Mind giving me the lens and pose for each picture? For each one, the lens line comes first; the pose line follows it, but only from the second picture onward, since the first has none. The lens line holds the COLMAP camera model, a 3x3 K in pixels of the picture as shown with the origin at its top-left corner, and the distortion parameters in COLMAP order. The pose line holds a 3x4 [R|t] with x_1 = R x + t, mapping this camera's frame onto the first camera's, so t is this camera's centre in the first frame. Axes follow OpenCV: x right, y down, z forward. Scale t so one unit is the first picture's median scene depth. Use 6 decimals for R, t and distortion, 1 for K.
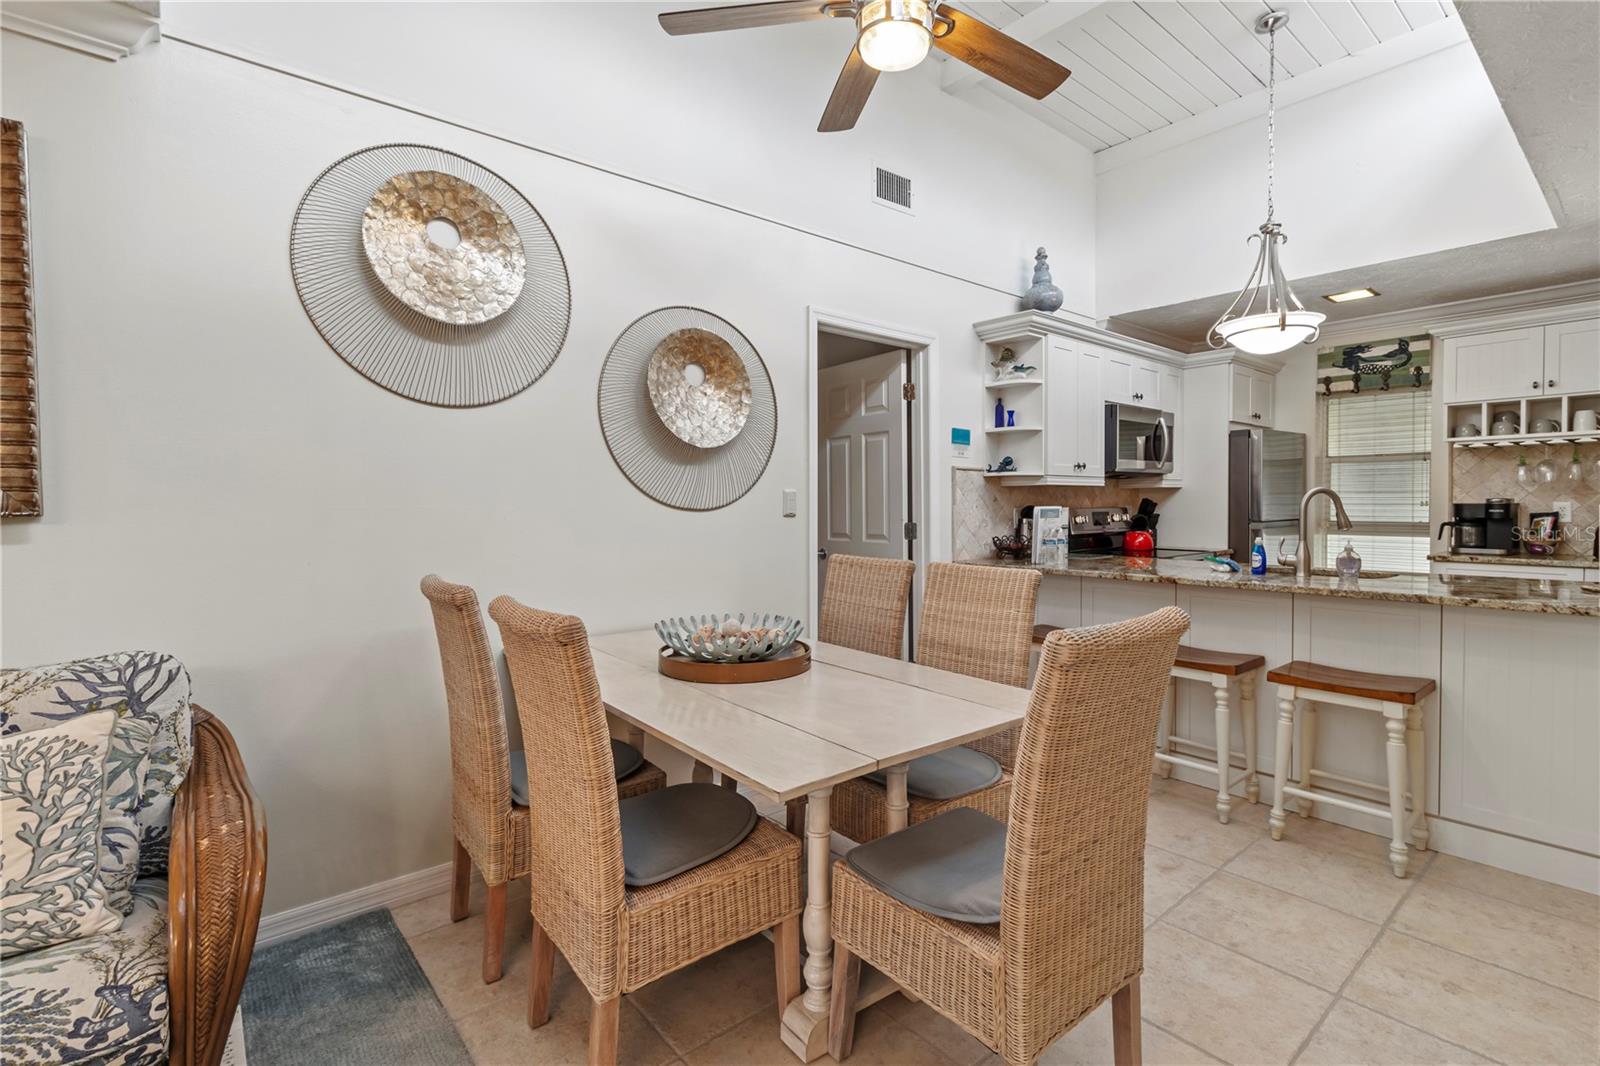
lens RADIAL K [[754.4, 0, 802.8], [0, 754.4, 525.7], [0, 0, 1]] dist [0.002901, 0.000269]
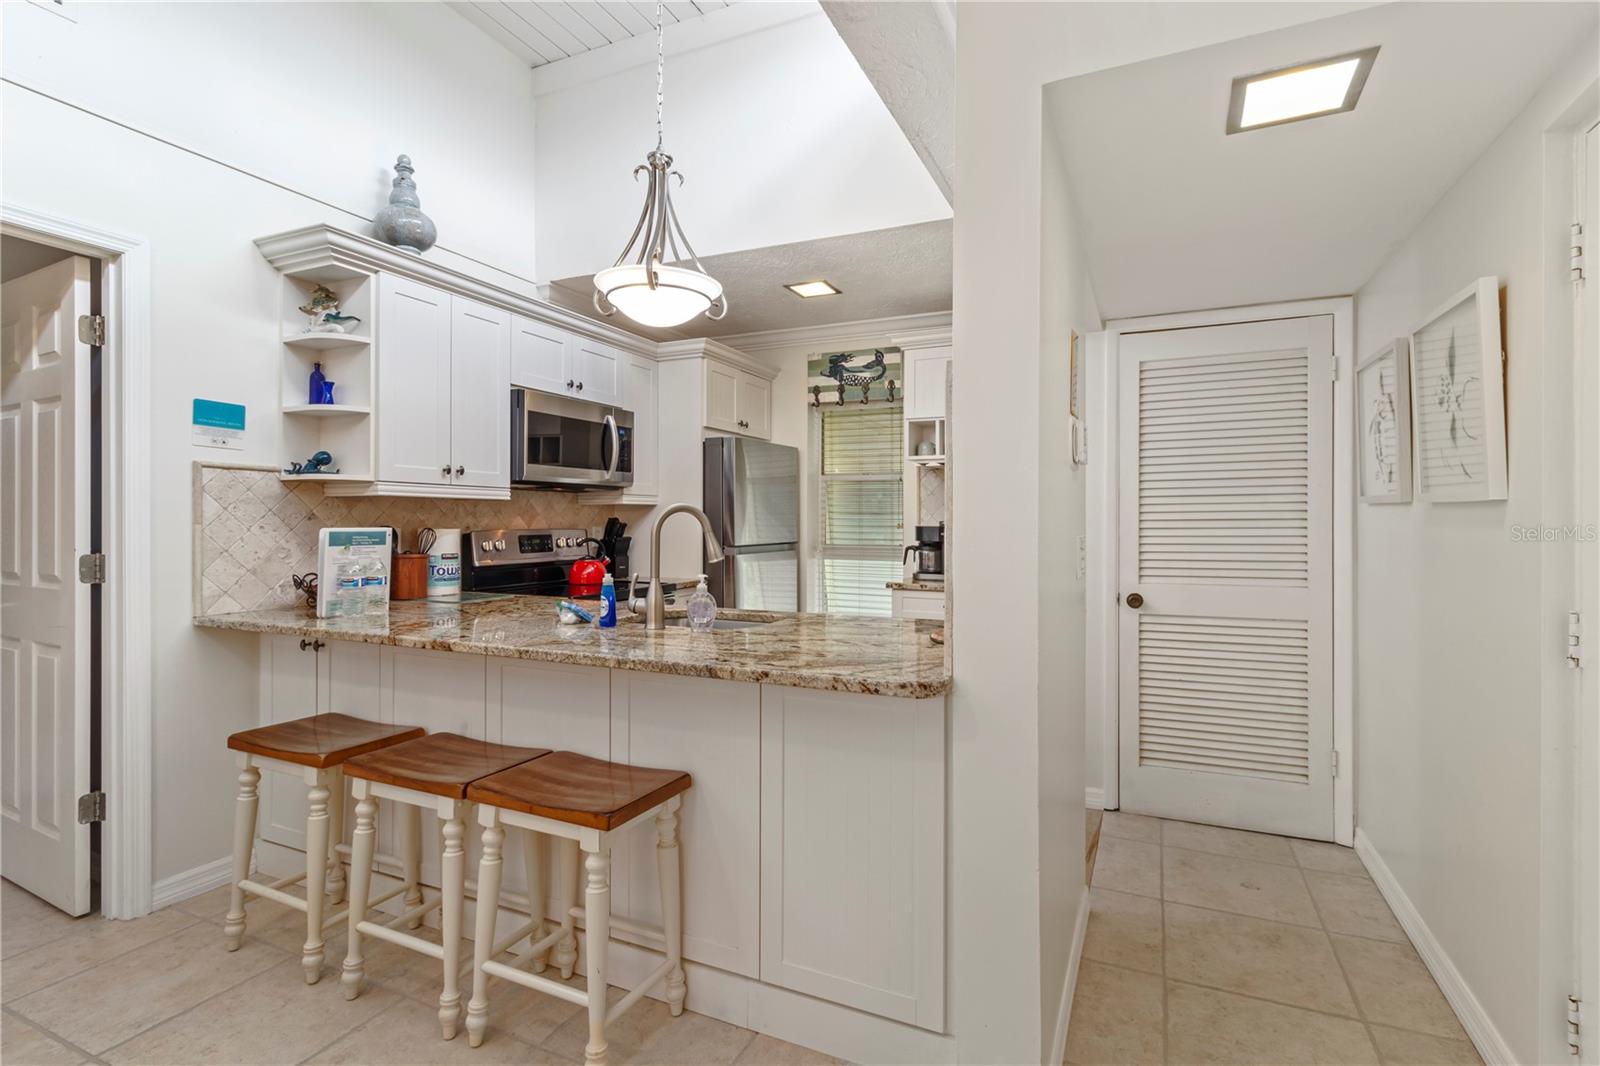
lens RADIAL K [[753.2, 0, 804.5], [0, 753.2, 519.4], [0, 0, 1]] dist [0.001305, 0.000212]
pose [[0.908265, 0.009170, 0.418295, 0.355134], [0.003875, 0.999533, -0.030326, -0.010151], [-0.418377, 0.029165, 0.907805, 0.217572]]
